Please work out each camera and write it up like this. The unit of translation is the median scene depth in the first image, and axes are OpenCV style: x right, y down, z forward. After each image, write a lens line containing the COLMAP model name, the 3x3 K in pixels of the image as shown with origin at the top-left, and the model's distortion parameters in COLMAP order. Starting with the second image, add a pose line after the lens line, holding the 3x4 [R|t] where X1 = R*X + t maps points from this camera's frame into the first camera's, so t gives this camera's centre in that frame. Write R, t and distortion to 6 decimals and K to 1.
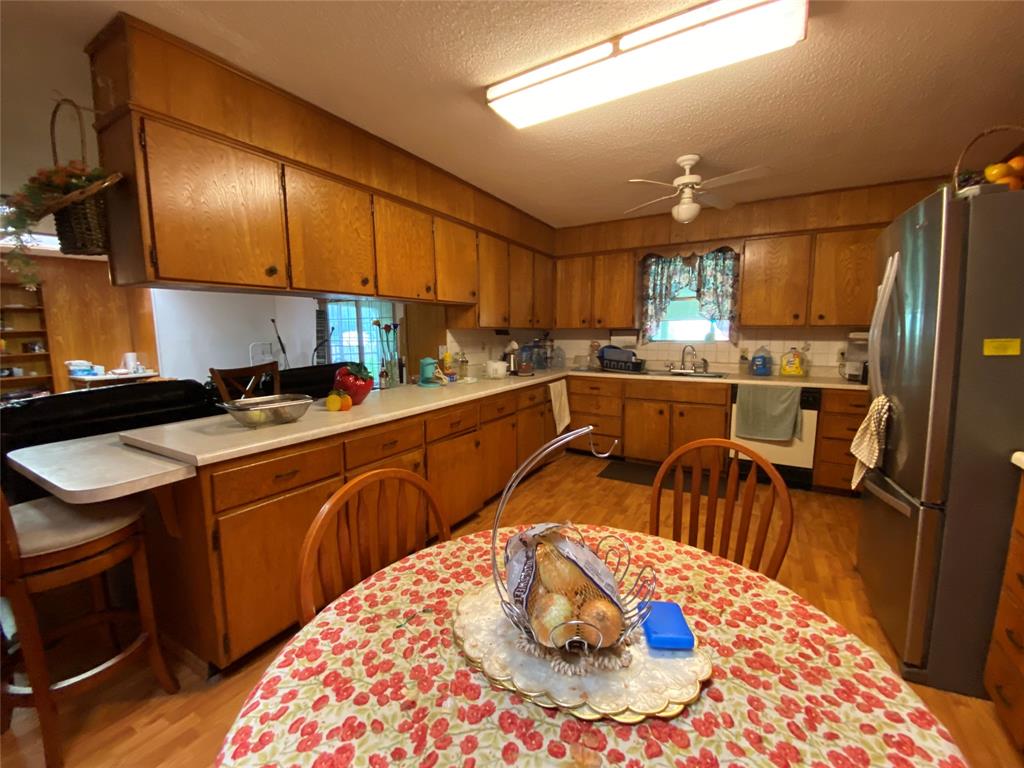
lens RADIAL K [[408.1, 0, 515.9], [0, 408.1, 384.3], [0, 0, 1]] dist [0.039090, -0.036480]
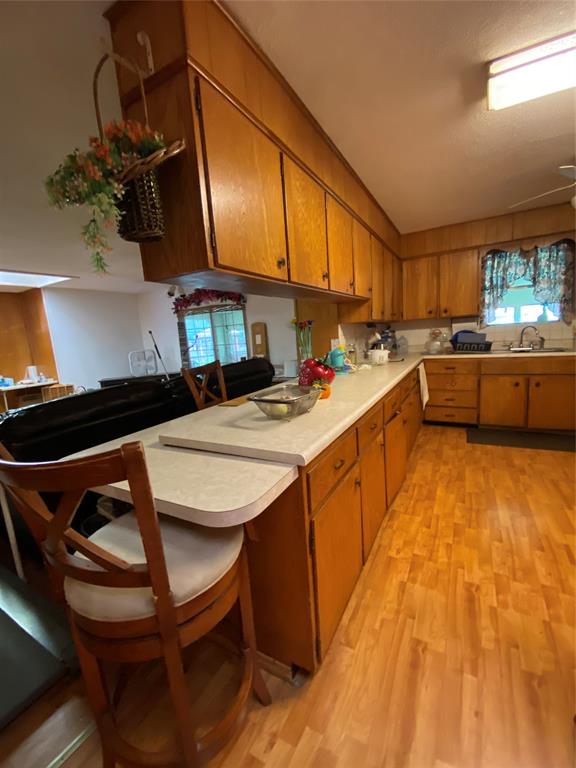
lens RADIAL K [[310.3, 0, 293.9], [0, 310.3, 386.1], [0, 0, 1]] dist [0.008449, -0.012673]
pose [[0.997829, -0.065645, 0.005343, -0.293444], [0.065400, 0.997157, 0.037437, -0.002135], [-0.007785, -0.037006, 0.999285, 0.120672]]
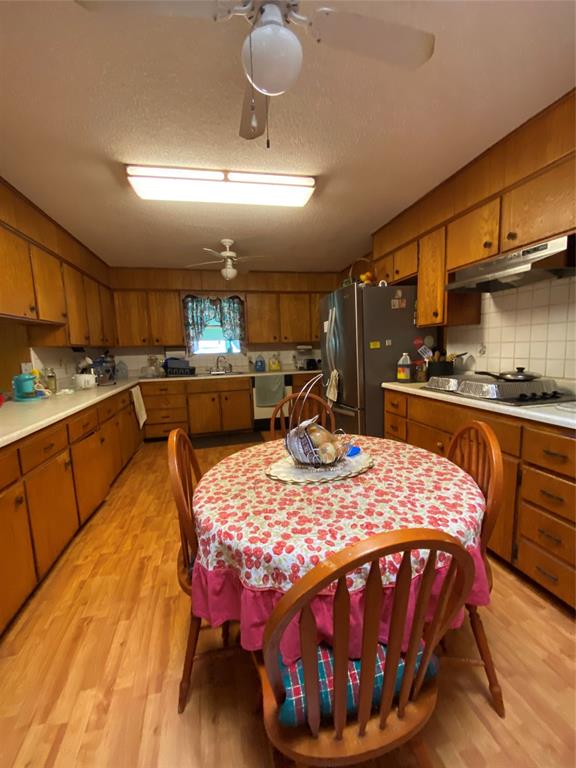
lens RADIAL K [[306.1, 0, 285.1], [0, 306.1, 386.7], [0, 0, 1]] dist [0.039090, -0.036480]
pose [[0.731221, -0.104087, 0.674152, -0.223082], [0.115281, 0.992931, 0.028265, 0.019416], [-0.672329, 0.057049, 0.738051, -0.031037]]
